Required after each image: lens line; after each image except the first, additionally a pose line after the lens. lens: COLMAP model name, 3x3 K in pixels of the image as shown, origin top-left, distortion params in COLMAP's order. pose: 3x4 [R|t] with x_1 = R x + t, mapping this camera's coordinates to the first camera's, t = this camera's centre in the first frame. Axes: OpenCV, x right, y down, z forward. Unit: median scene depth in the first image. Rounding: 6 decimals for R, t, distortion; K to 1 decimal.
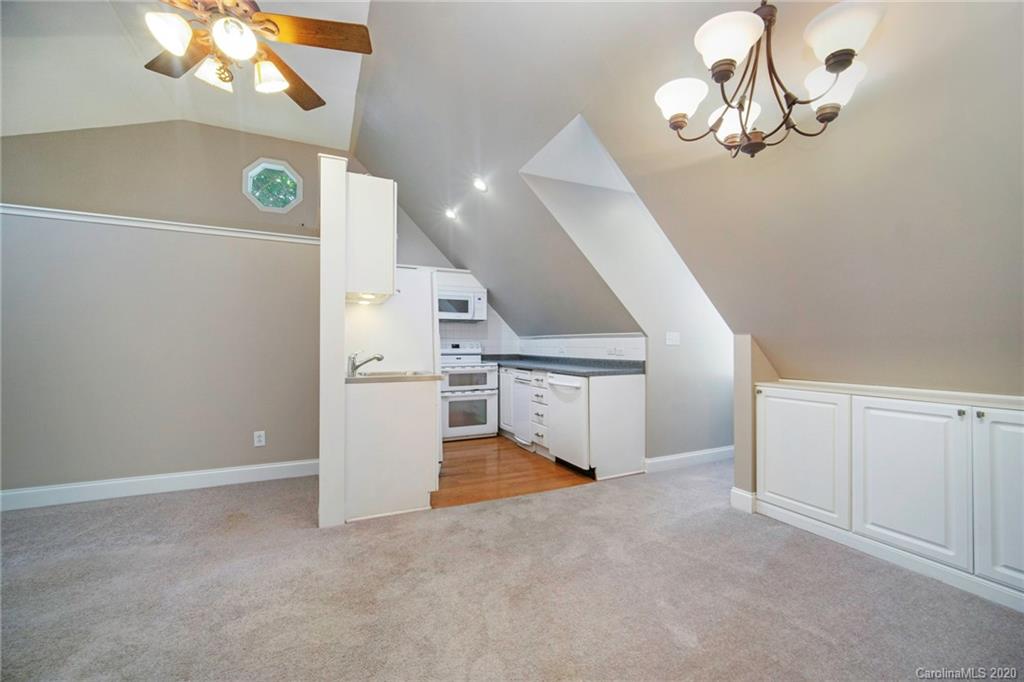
lens RADIAL K [[402.1, 0, 511.9], [0, 402.1, 336.1], [0, 0, 1]] dist [-0.000252, -0.000212]
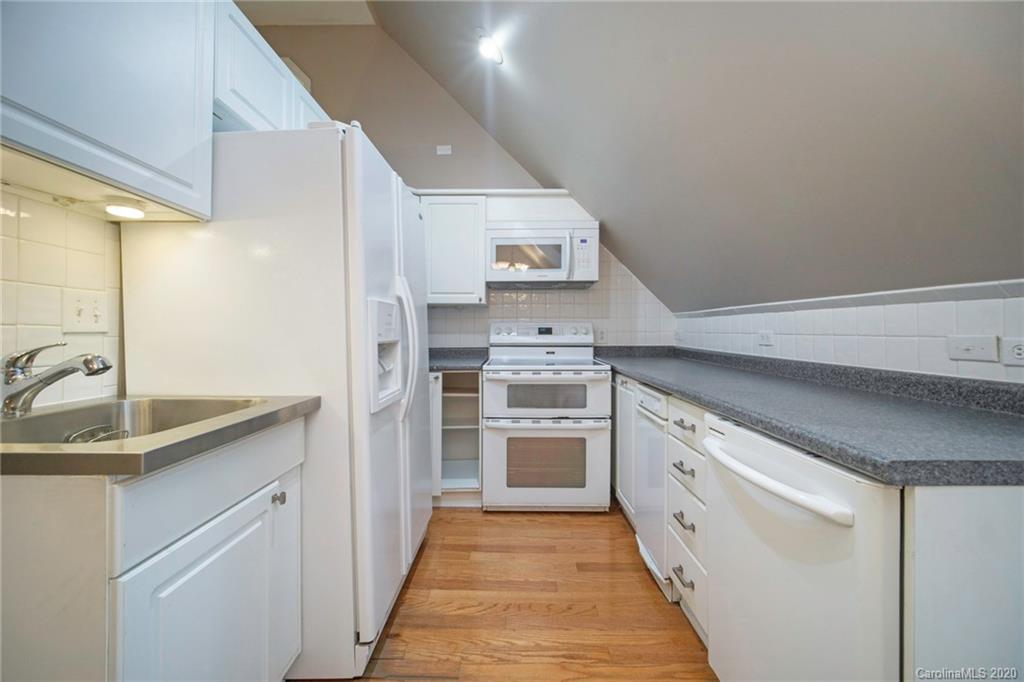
lens RADIAL K [[402.1, 0, 511.9], [0, 402.1, 336.1], [0, 0, 1]] dist [-0.000252, -0.000212]
pose [[0.896700, 0.006087, -0.442596, 0.072979], [0.010593, 0.999324, 0.035206, 0.013257], [0.442511, -0.036257, 0.896030, 0.513669]]
